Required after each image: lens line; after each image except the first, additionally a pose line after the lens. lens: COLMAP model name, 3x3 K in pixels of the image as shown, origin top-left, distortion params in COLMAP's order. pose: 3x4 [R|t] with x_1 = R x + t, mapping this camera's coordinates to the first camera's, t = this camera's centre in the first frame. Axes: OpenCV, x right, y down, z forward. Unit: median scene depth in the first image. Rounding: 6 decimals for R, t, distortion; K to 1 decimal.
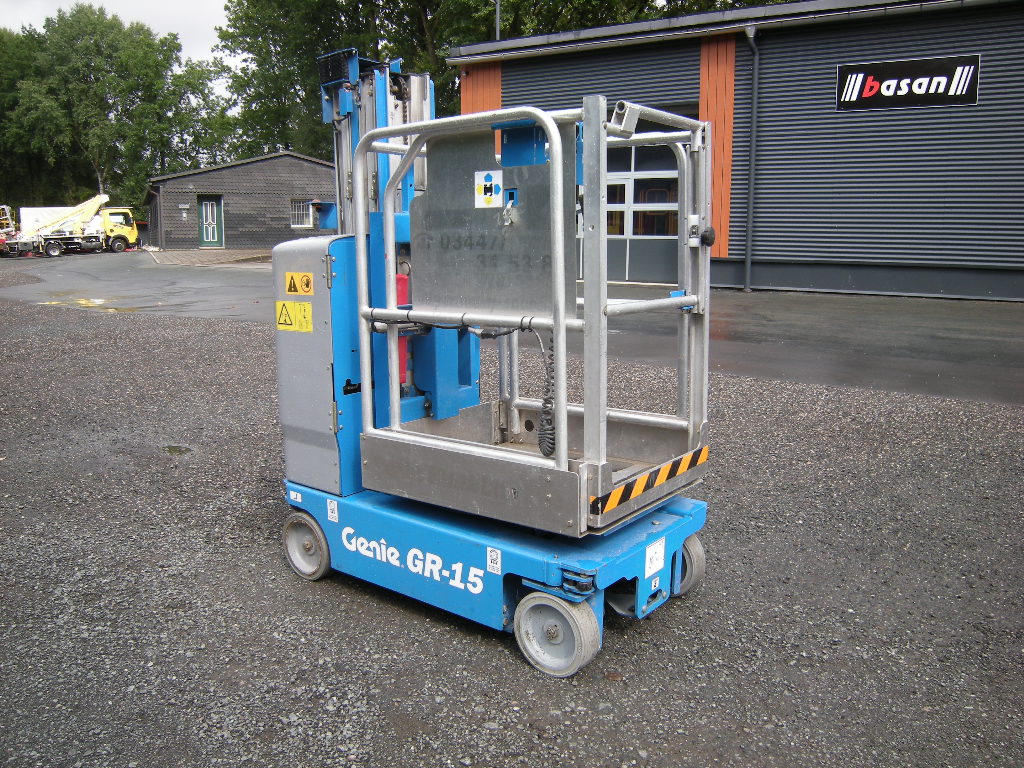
lens RADIAL K [[853.8, 0, 512.0], [0, 853.8, 384.0], [0, 0, 1]] dist [-0.126327, 0.067728]
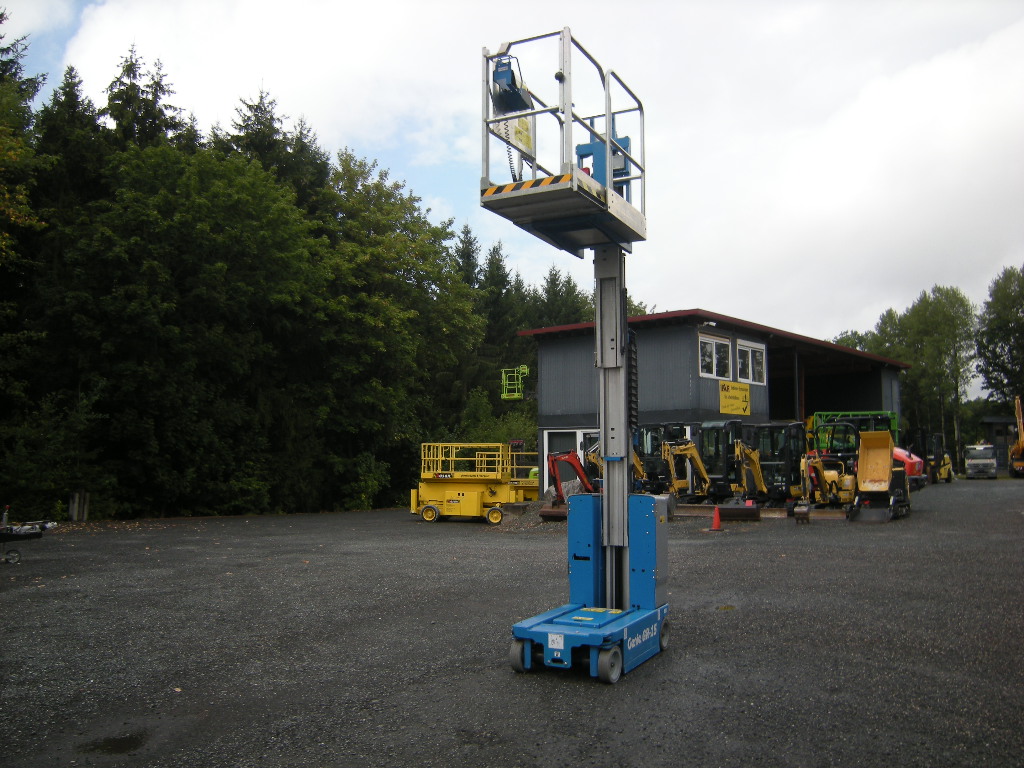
lens RADIAL K [[856.2, 0, 512.0], [0, 856.2, 384.0], [0, 0, 1]] dist [-0.119786, 0.051212]
pose [[0.176226, -0.078524, -0.981213, 0.511986], [-0.175536, 0.978329, -0.109819, -0.042035], [0.968572, 0.191591, 0.158623, 0.082911]]
